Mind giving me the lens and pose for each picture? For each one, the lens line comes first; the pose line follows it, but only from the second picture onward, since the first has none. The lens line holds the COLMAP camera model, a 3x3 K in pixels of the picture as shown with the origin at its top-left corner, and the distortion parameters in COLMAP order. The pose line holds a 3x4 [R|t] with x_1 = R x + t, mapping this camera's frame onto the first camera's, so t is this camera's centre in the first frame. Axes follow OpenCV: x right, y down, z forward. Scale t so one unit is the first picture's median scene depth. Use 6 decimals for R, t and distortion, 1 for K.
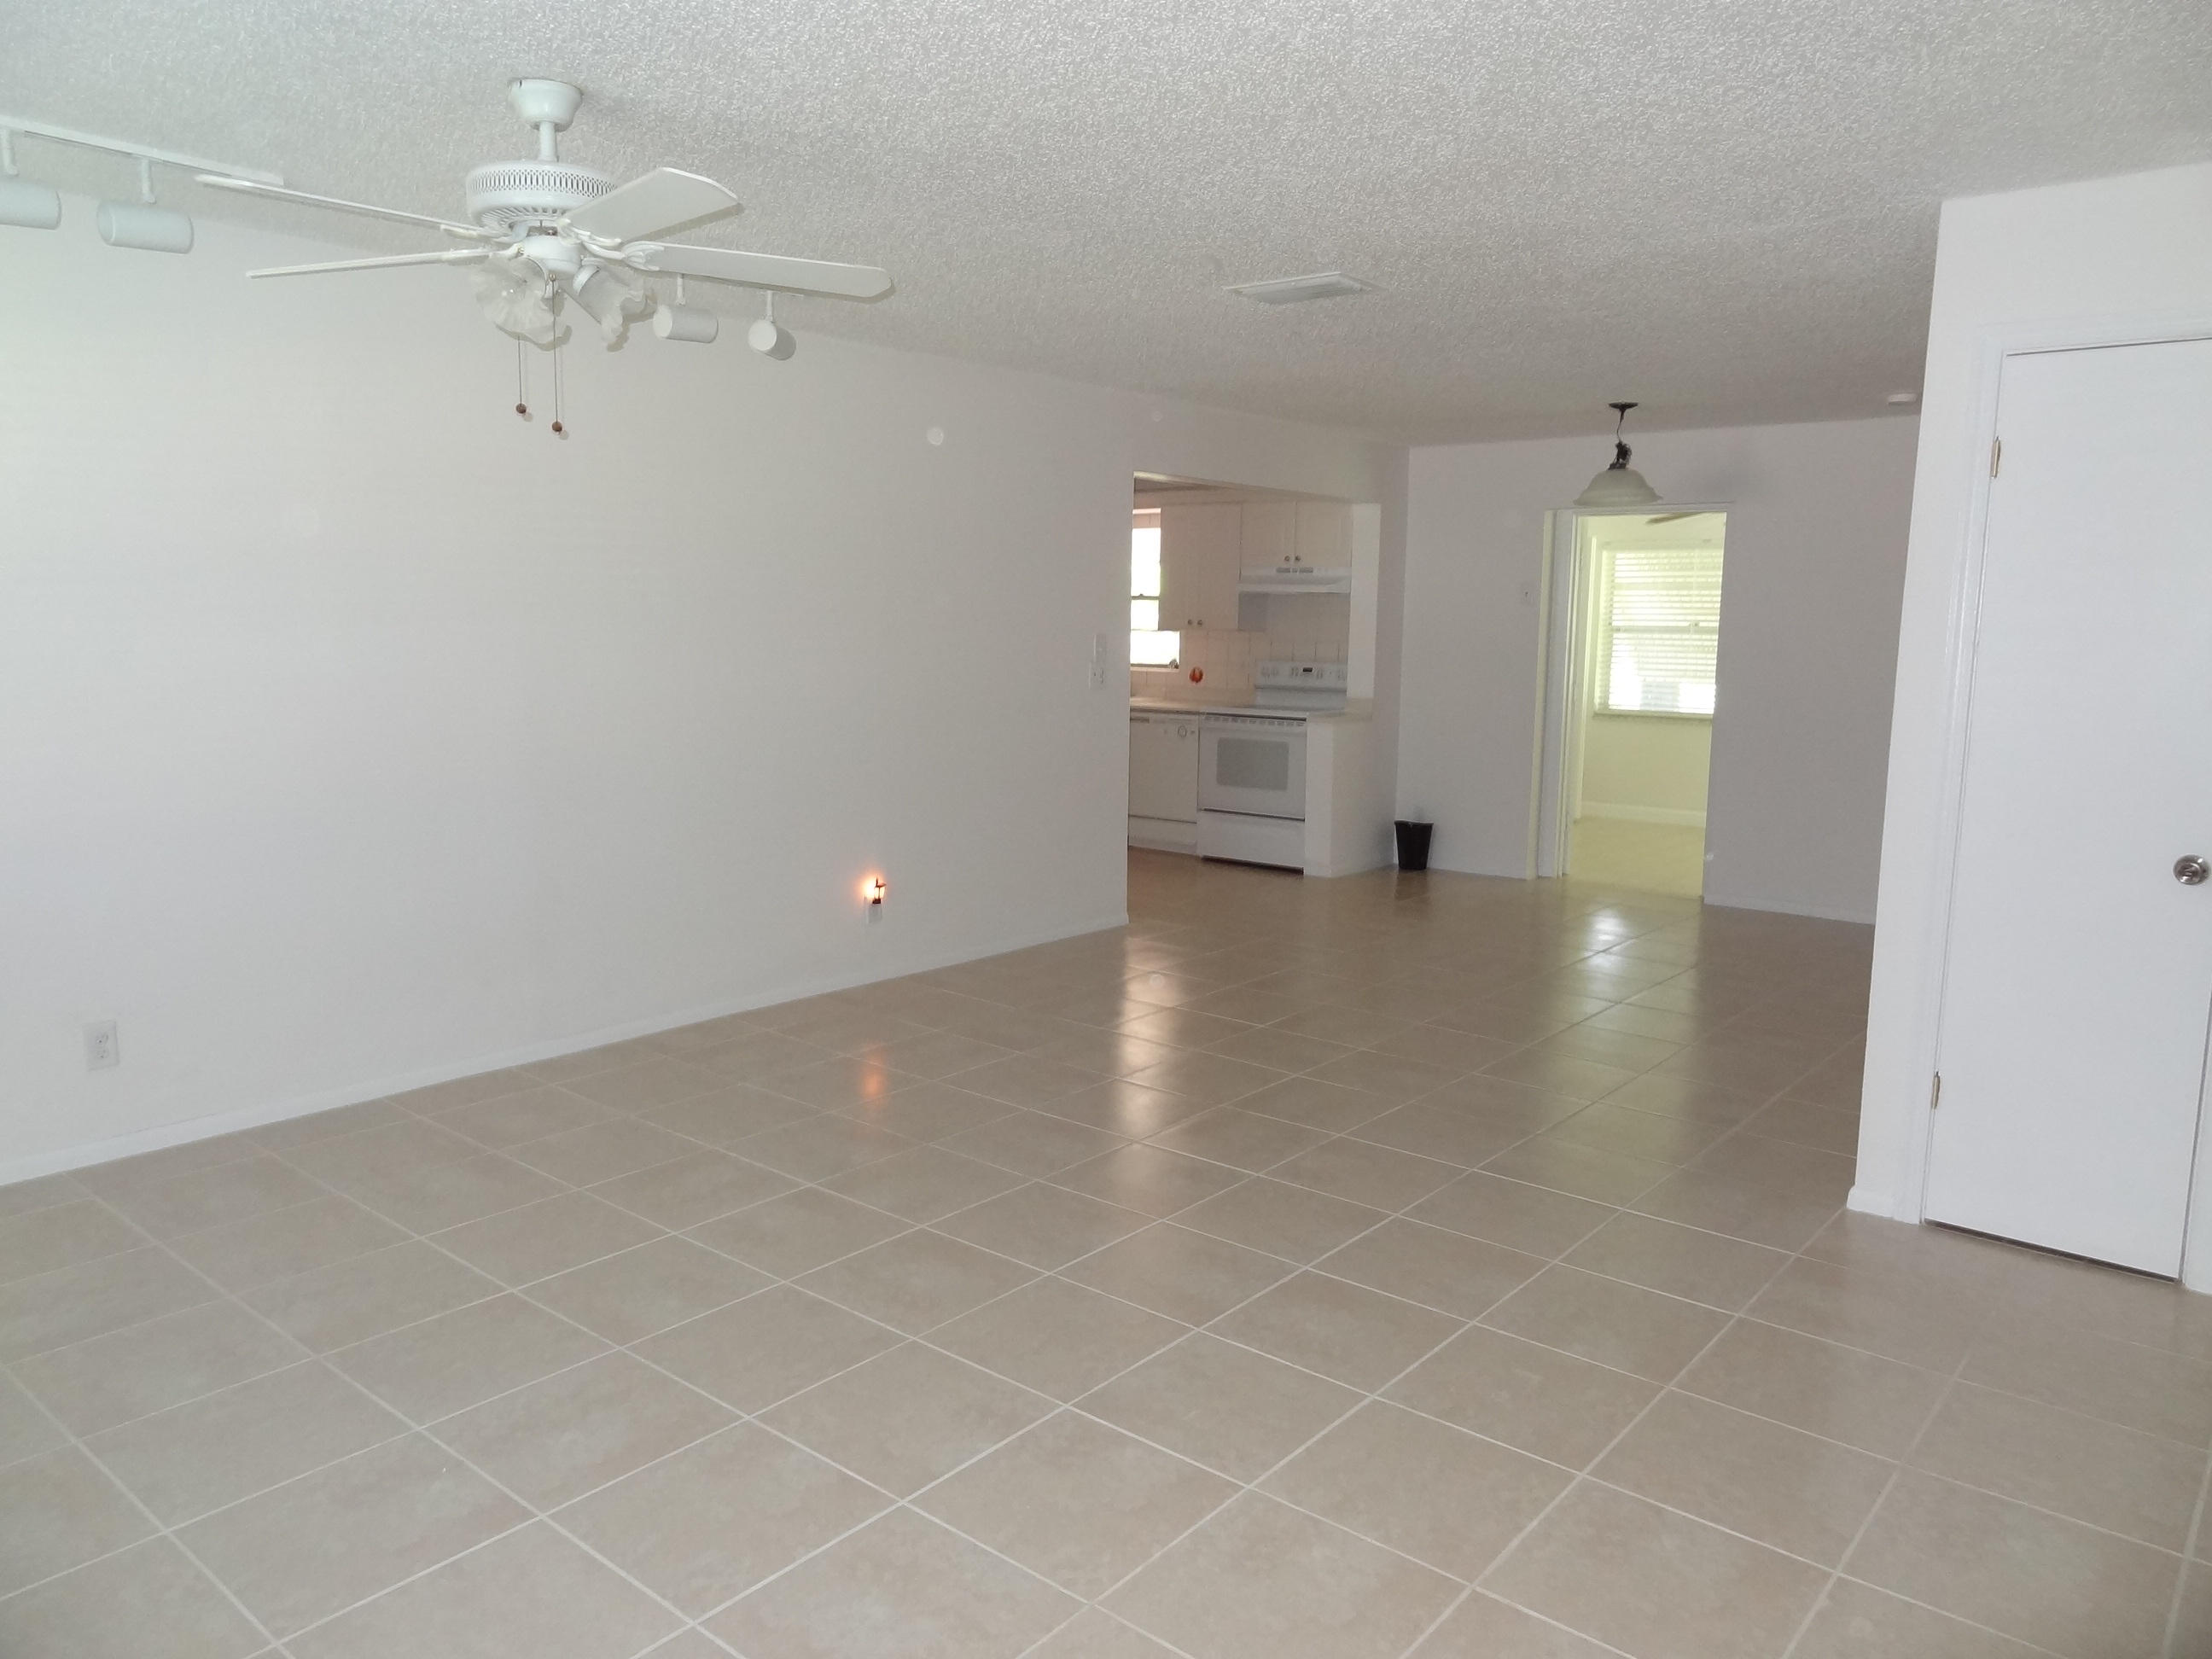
lens RADIAL K [[1561.0, 0, 1107.8], [0, 1561.0, 829.4], [0, 0, 1]] dist [0.003576, -0.001676]
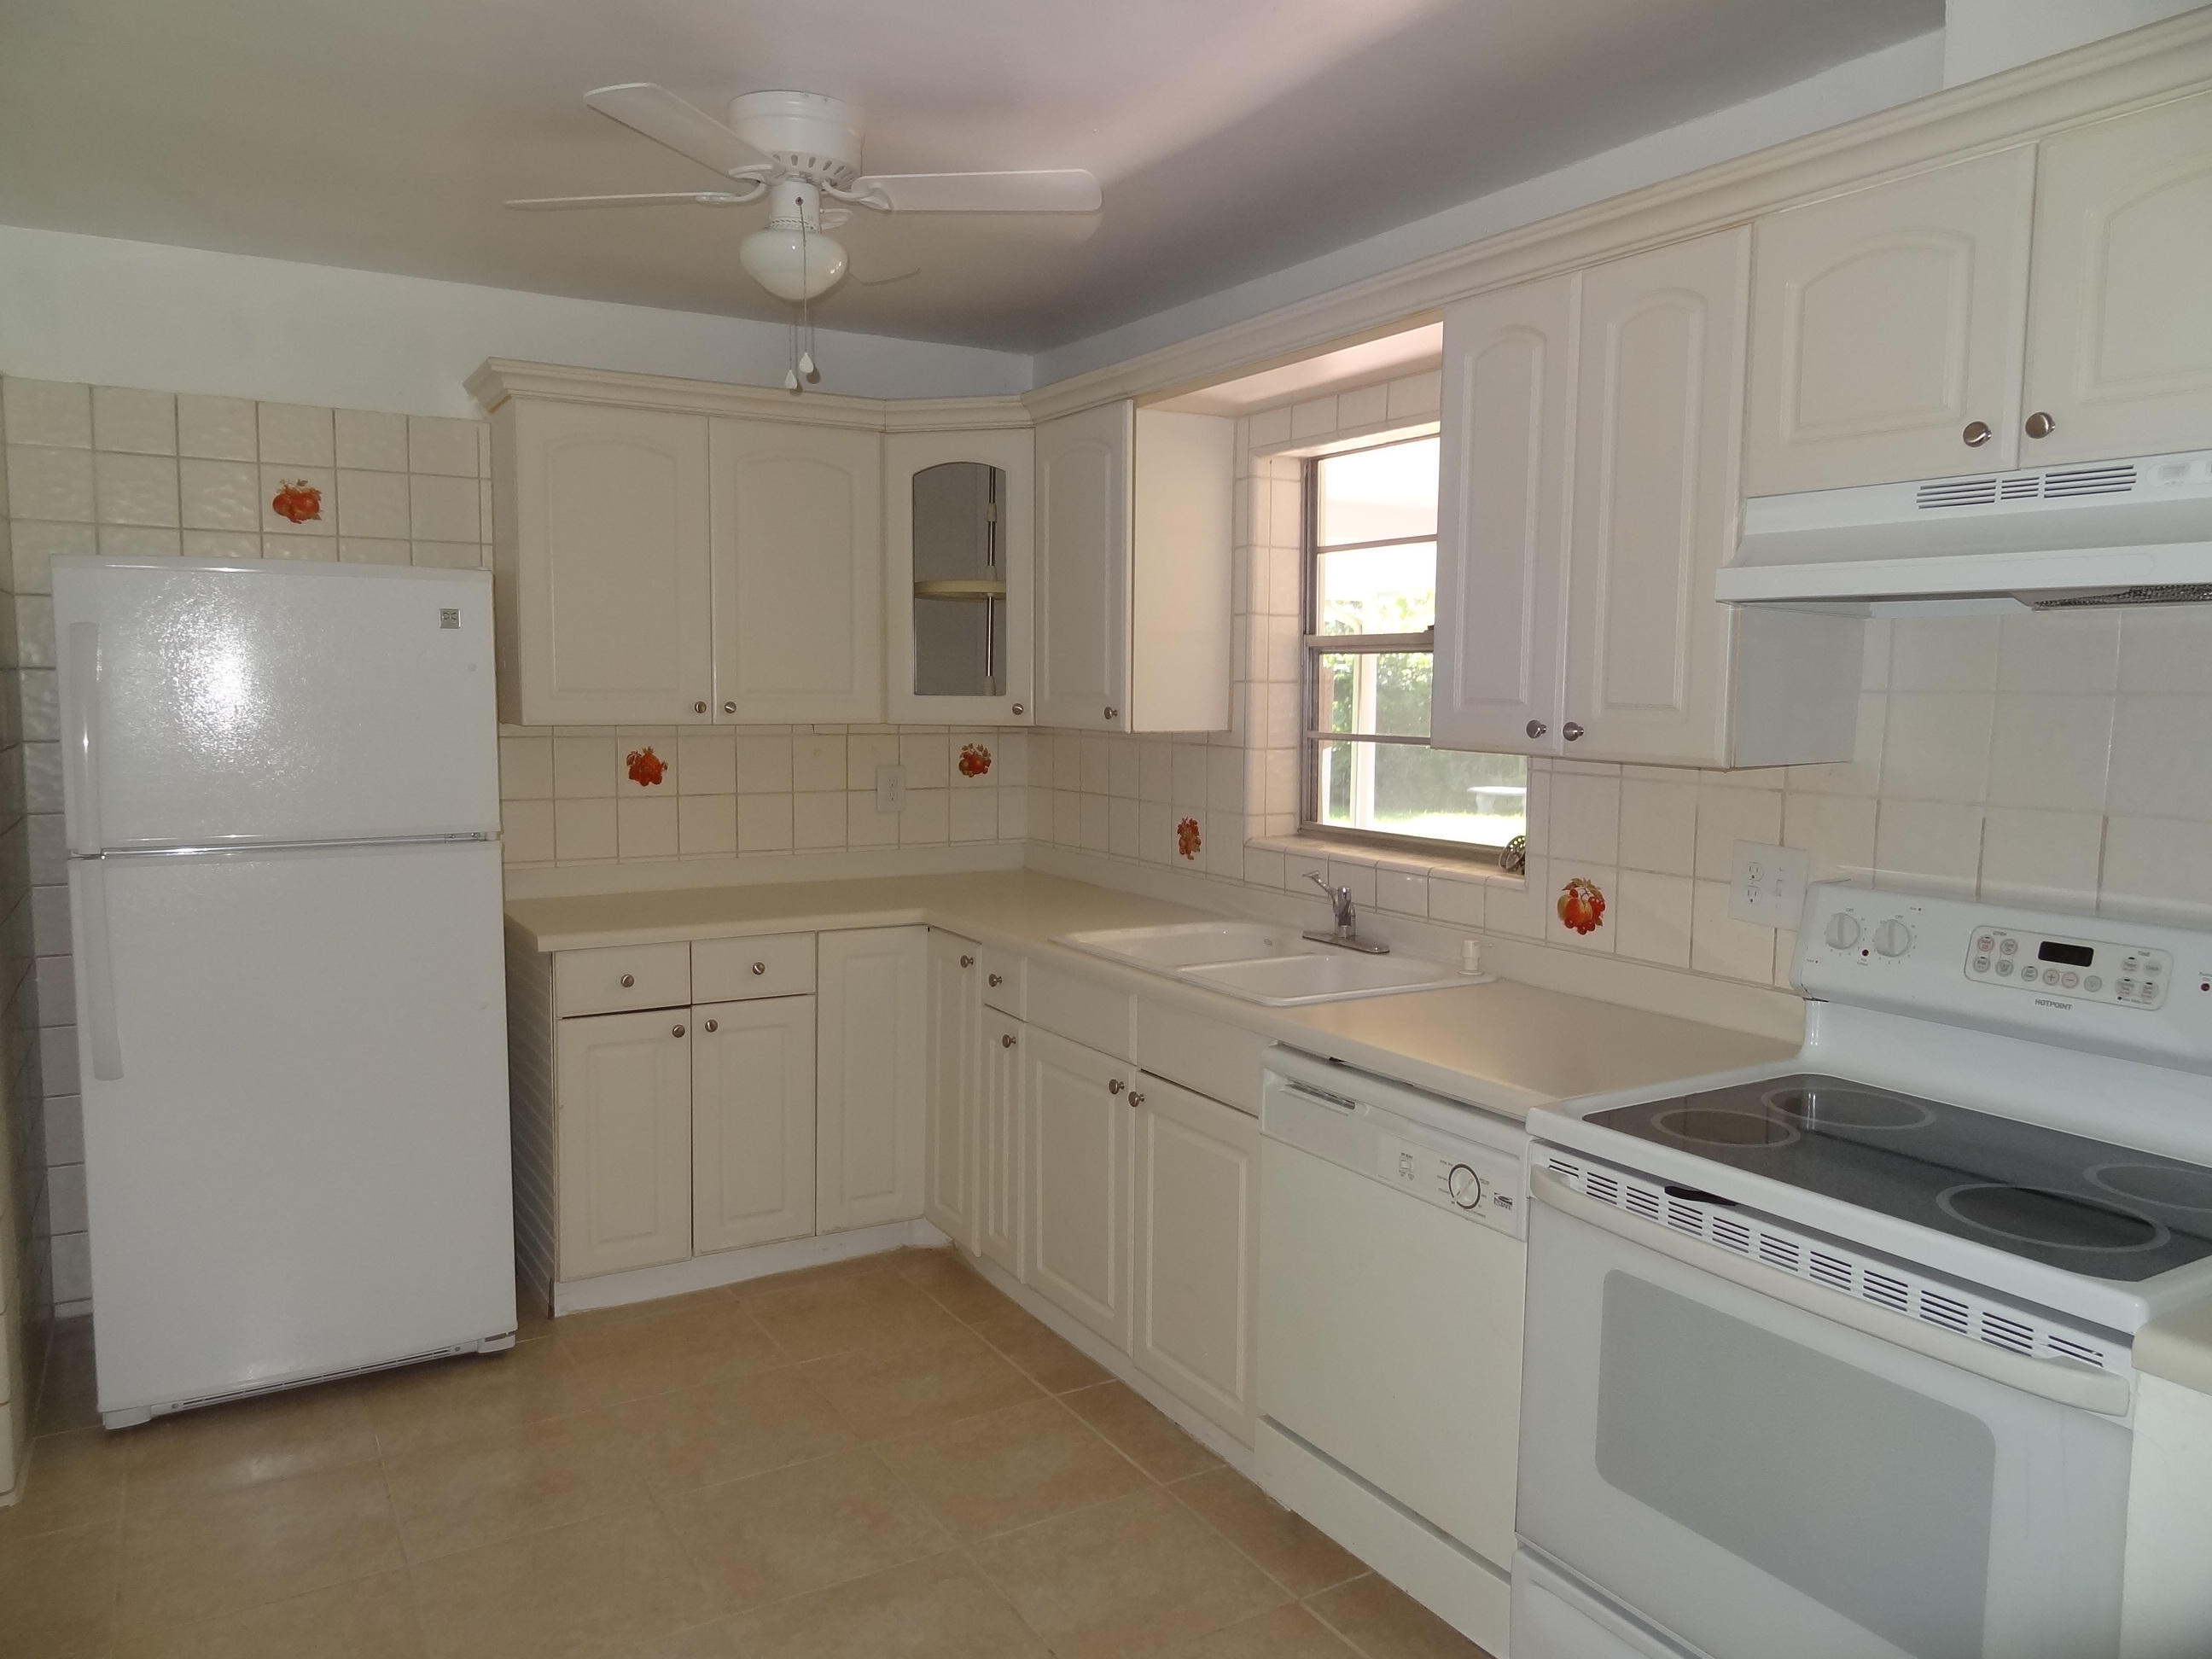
lens RADIAL K [[1561.0, 0, 1102.4], [0, 1561.0, 833.0], [0, 0, 1]] dist [0.003576, -0.001676]
pose [[0.946231, 0.022795, -0.322688, 0.072400], [-0.038430, 0.998371, -0.042164, -0.106108], [0.321202, 0.052298, 0.945566, 0.764286]]
